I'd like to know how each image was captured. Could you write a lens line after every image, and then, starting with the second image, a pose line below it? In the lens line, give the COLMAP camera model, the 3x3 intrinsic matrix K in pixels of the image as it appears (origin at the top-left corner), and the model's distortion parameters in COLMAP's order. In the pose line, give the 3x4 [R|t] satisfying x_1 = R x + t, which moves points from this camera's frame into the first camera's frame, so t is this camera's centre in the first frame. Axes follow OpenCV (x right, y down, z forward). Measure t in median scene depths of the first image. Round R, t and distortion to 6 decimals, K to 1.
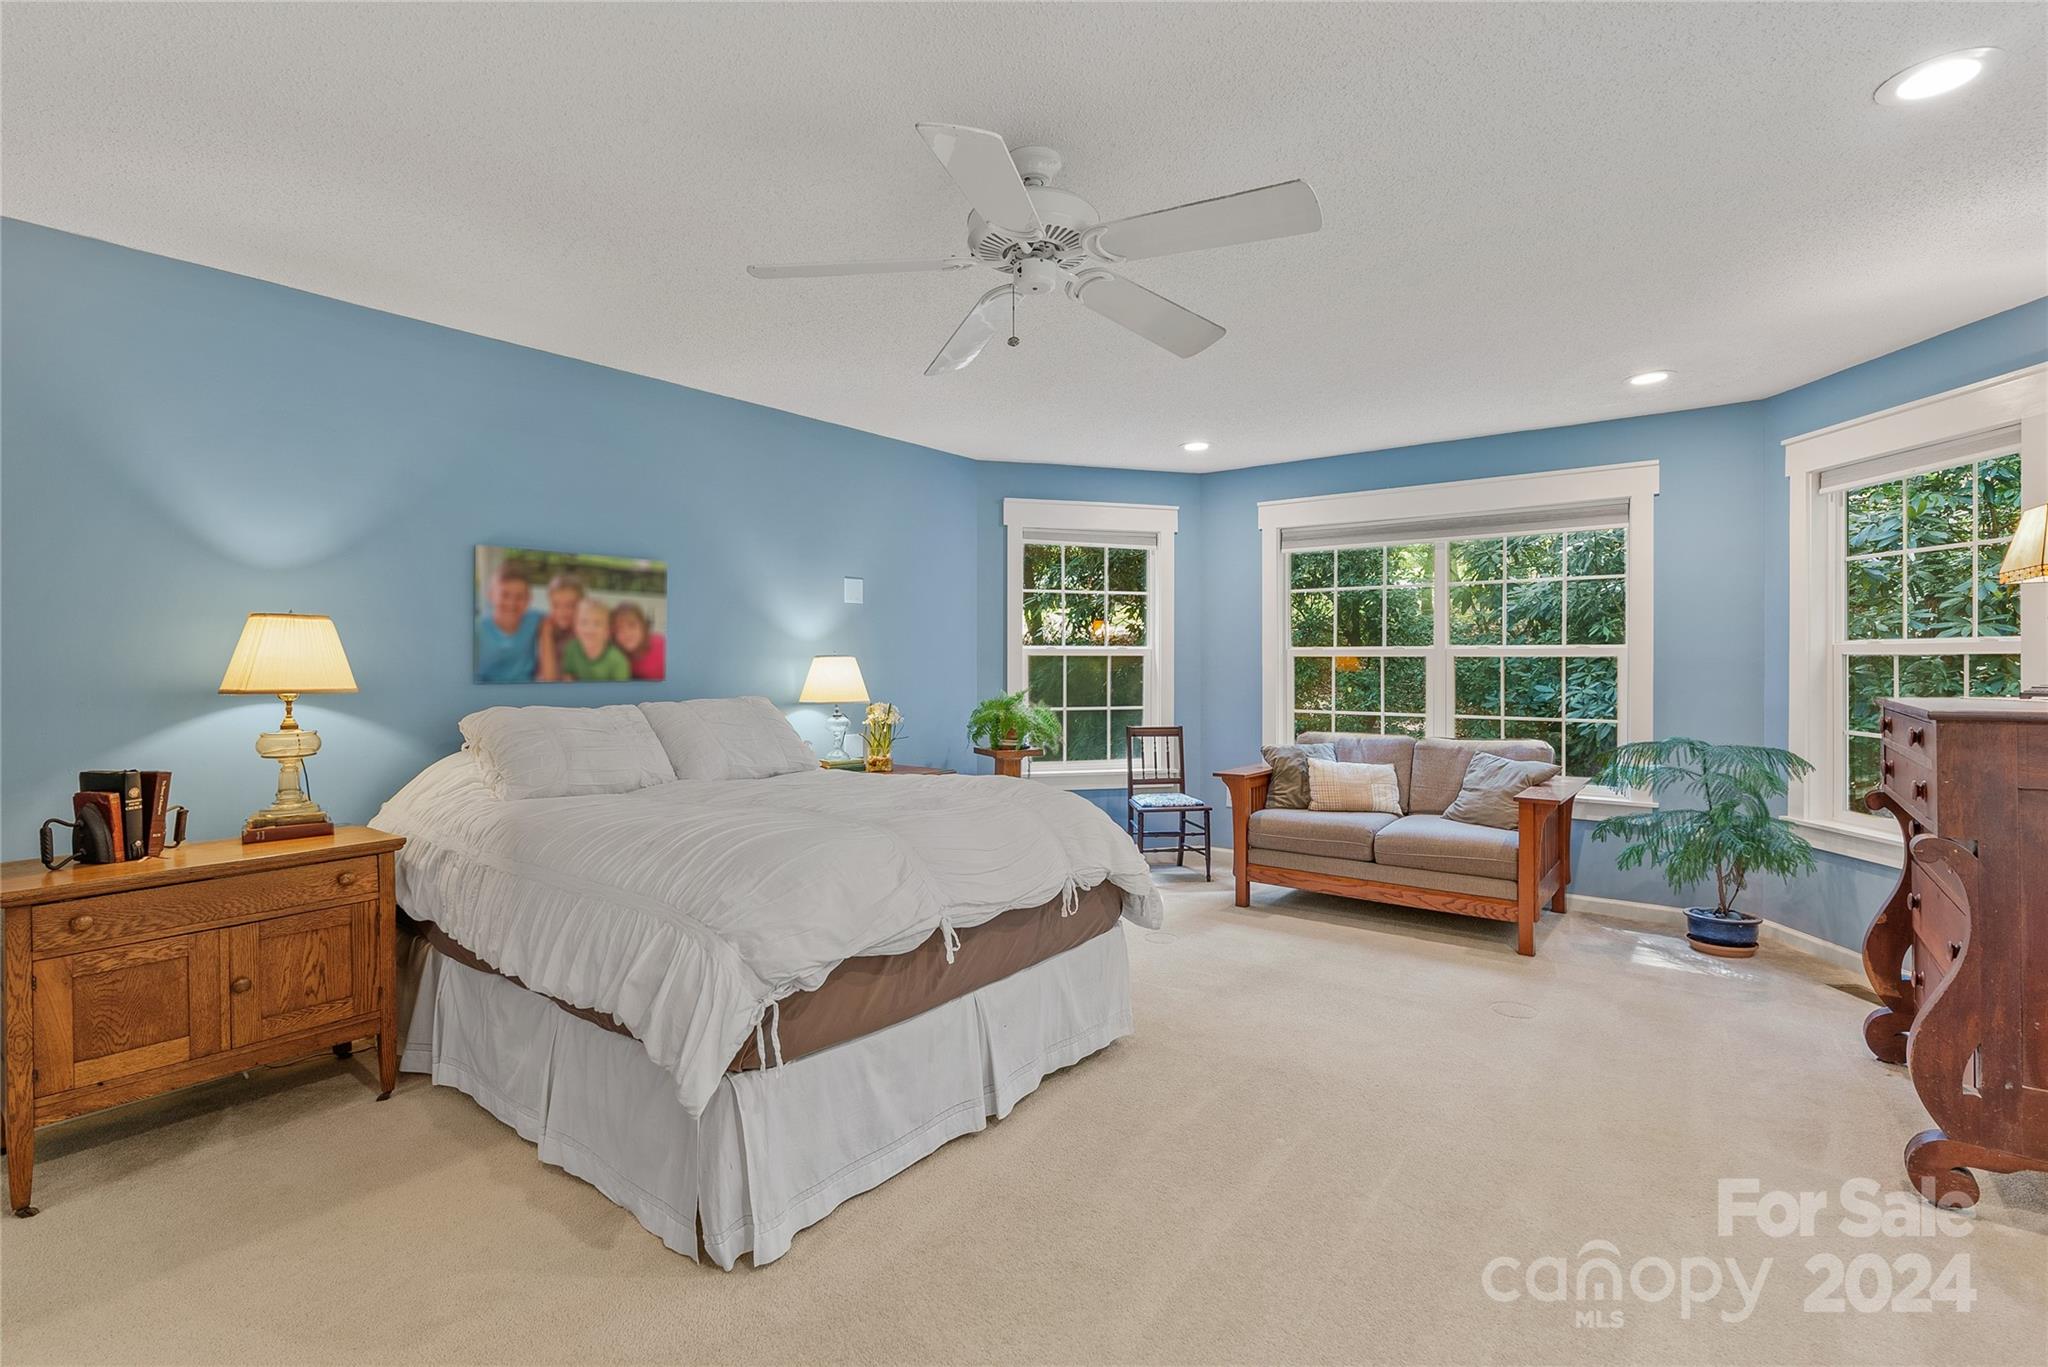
lens RADIAL K [[949.4, 0, 1025.2], [0, 949.4, 671.1], [0, 0, 1]] dist [-0.005771, -0.000536]
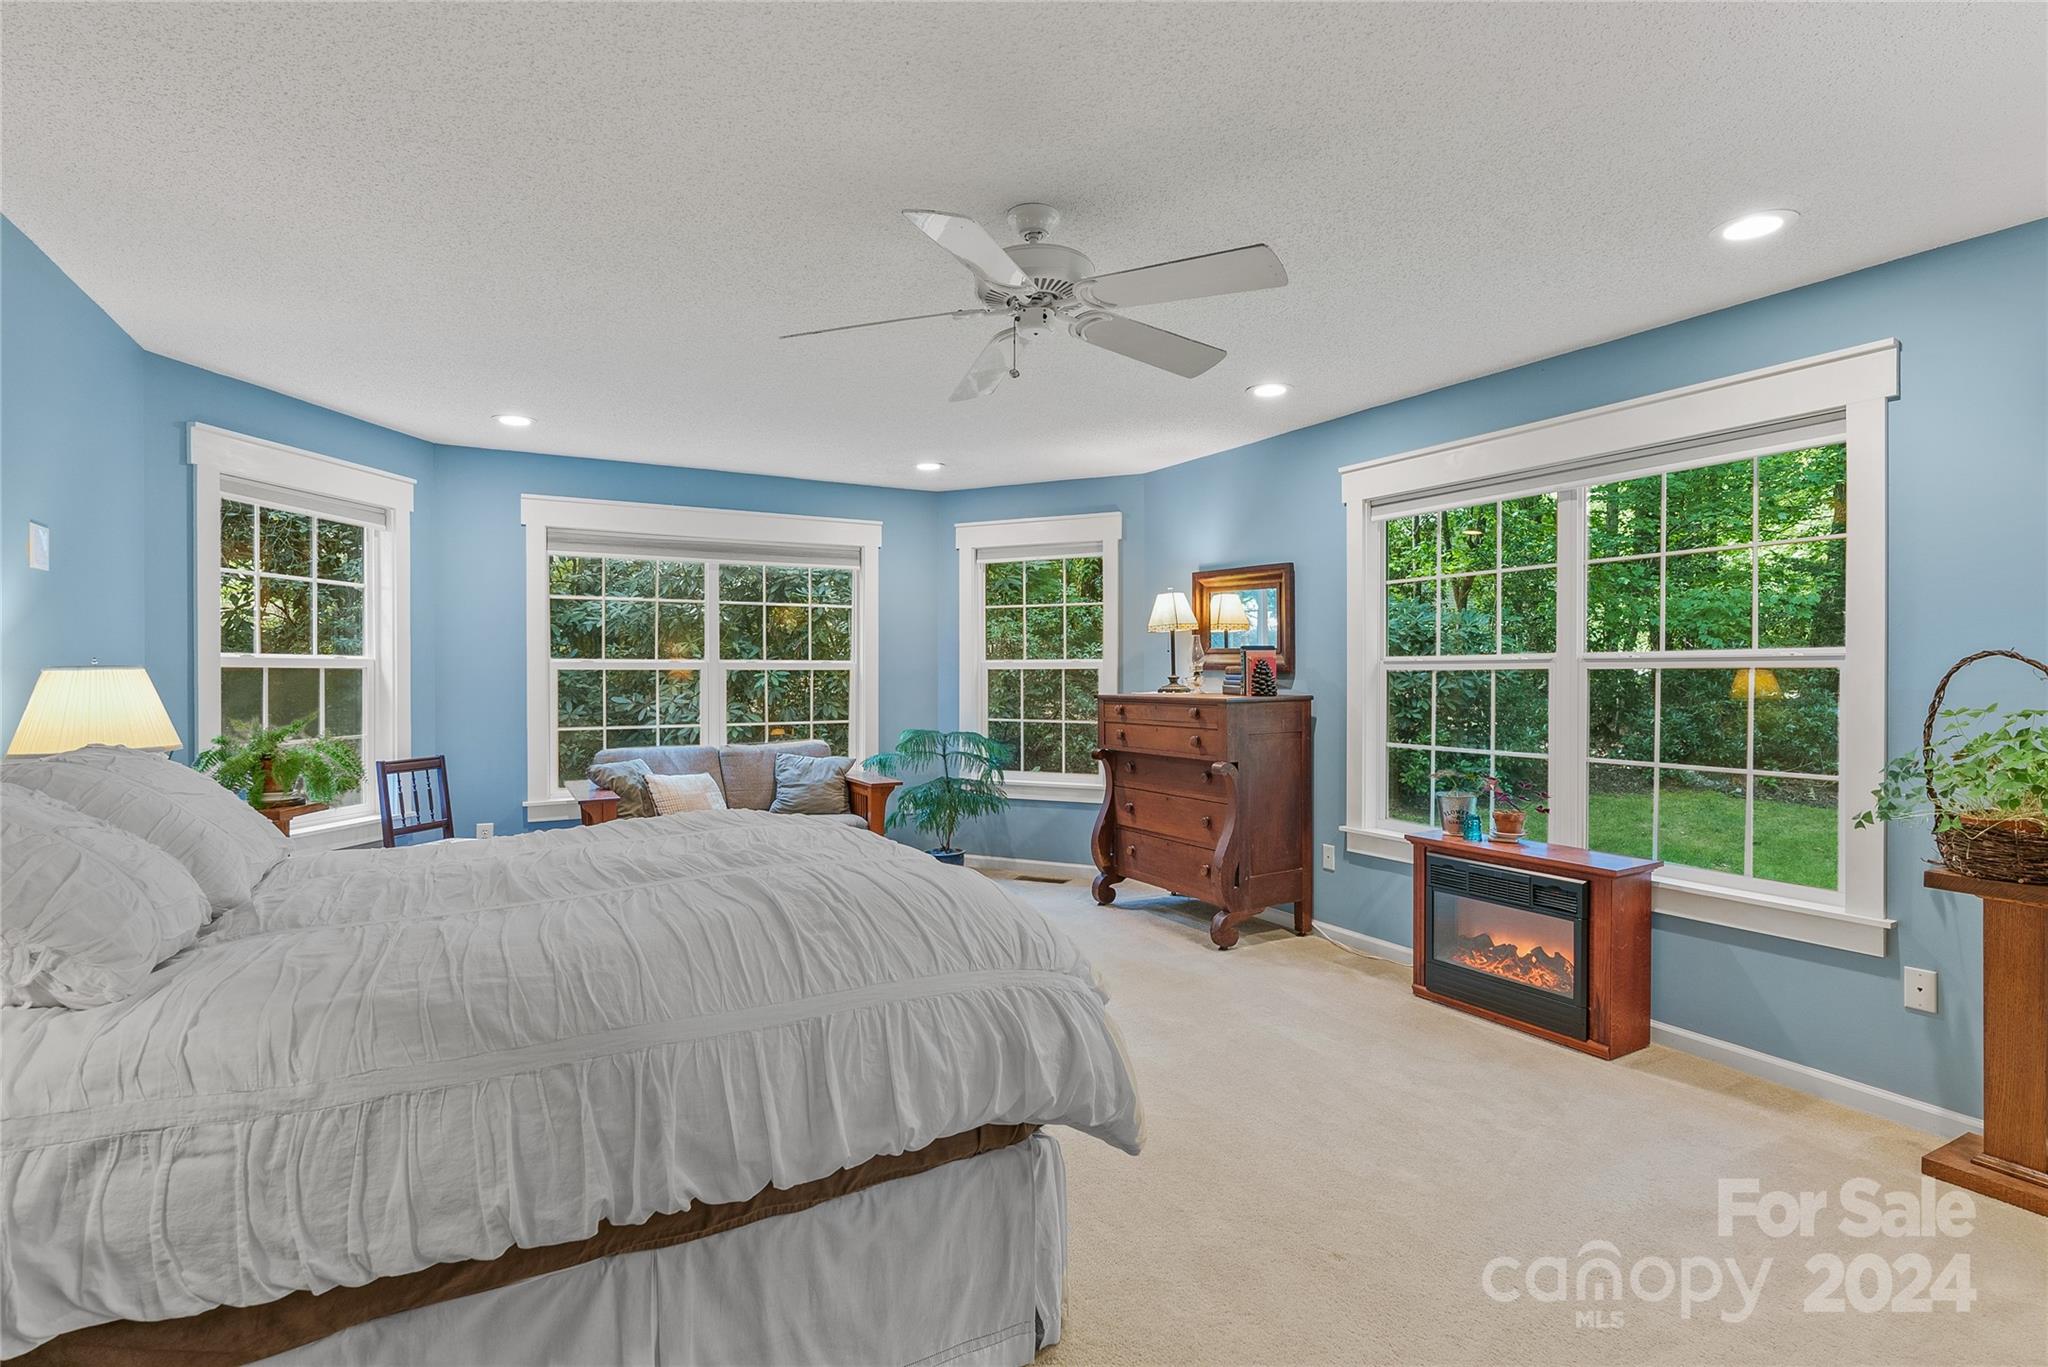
lens RADIAL K [[949.4, 0, 1023.4], [0, 949.4, 679.9], [0, 0, 1]] dist [-0.005771, -0.000536]
pose [[0.400210, -0.007570, 0.916392, -0.377212], [0.013230, 0.999909, 0.002482, -0.001505], [-0.916328, 0.011131, 0.400273, 0.228744]]
